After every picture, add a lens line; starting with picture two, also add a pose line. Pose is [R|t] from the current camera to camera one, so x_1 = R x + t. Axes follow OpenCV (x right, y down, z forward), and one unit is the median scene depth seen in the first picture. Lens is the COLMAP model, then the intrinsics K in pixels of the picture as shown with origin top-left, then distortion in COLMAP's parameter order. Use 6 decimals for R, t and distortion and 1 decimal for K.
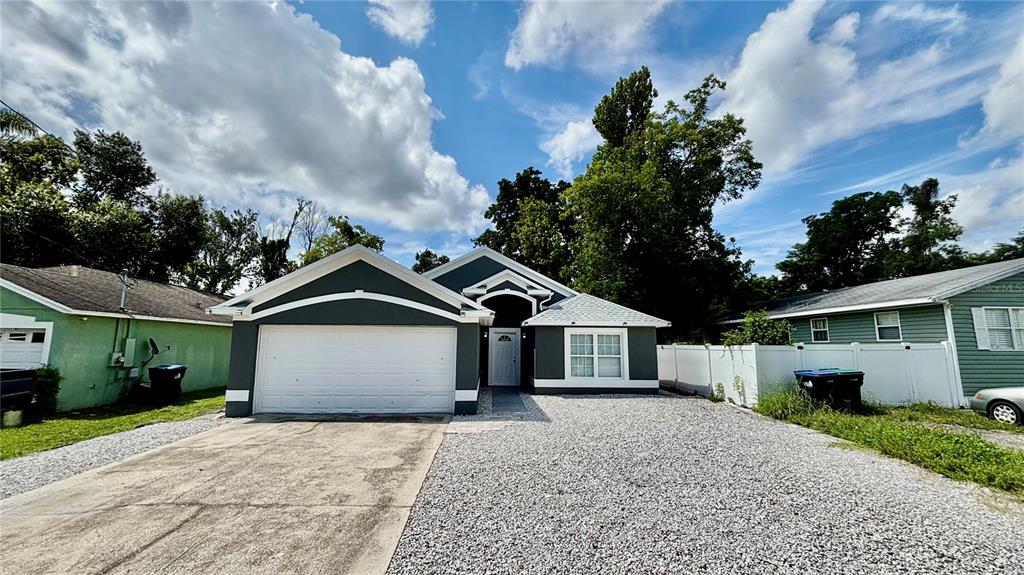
lens RADIAL K [[412.9, 0, 510.3], [0, 412.9, 283.0], [0, 0, 1]] dist [0.005805, -0.001610]
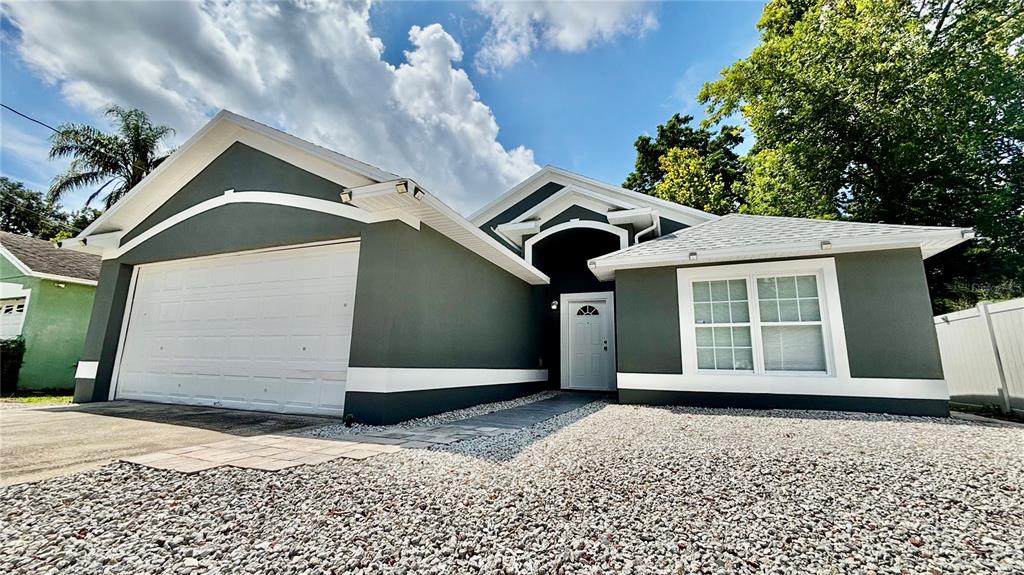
lens RADIAL K [[412.9, 0, 514.1], [0, 412.9, 280.3], [0, 0, 1]] dist [0.005805, -0.001610]
pose [[0.908070, -0.077536, -0.411579, 0.156240], [0.051281, 0.995904, -0.074473, 0.147387], [0.415668, 0.046520, 0.908326, 0.469989]]
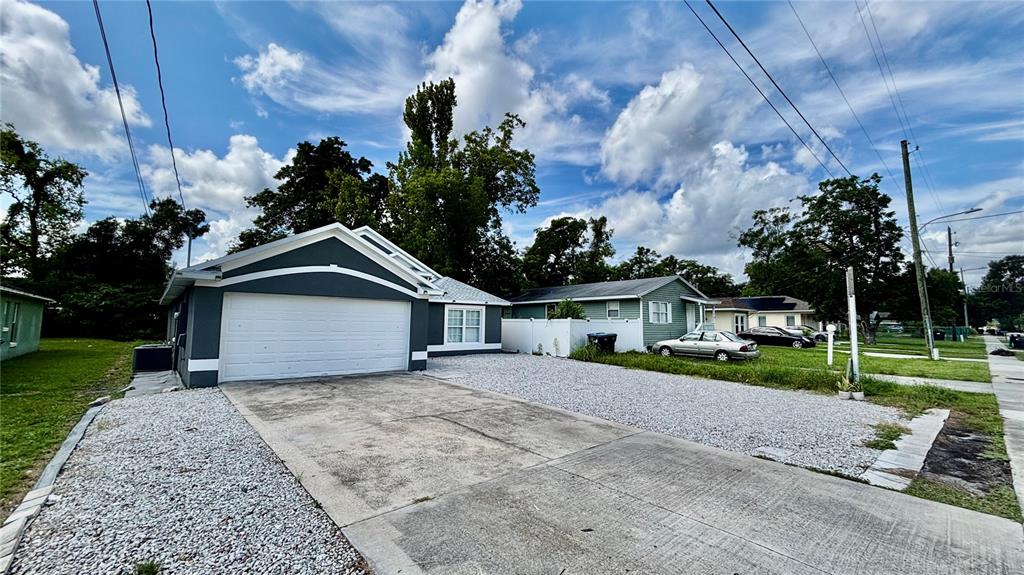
lens RADIAL K [[412.9, 0, 511.0], [0, 412.9, 291.3], [0, 0, 1]] dist [0.005805, -0.001610]
pose [[0.789727, 0.052613, 0.611198, -0.475067], [-0.098465, 0.994269, 0.041639, -0.002423], [-0.605505, -0.093065, 0.790382, -0.107912]]
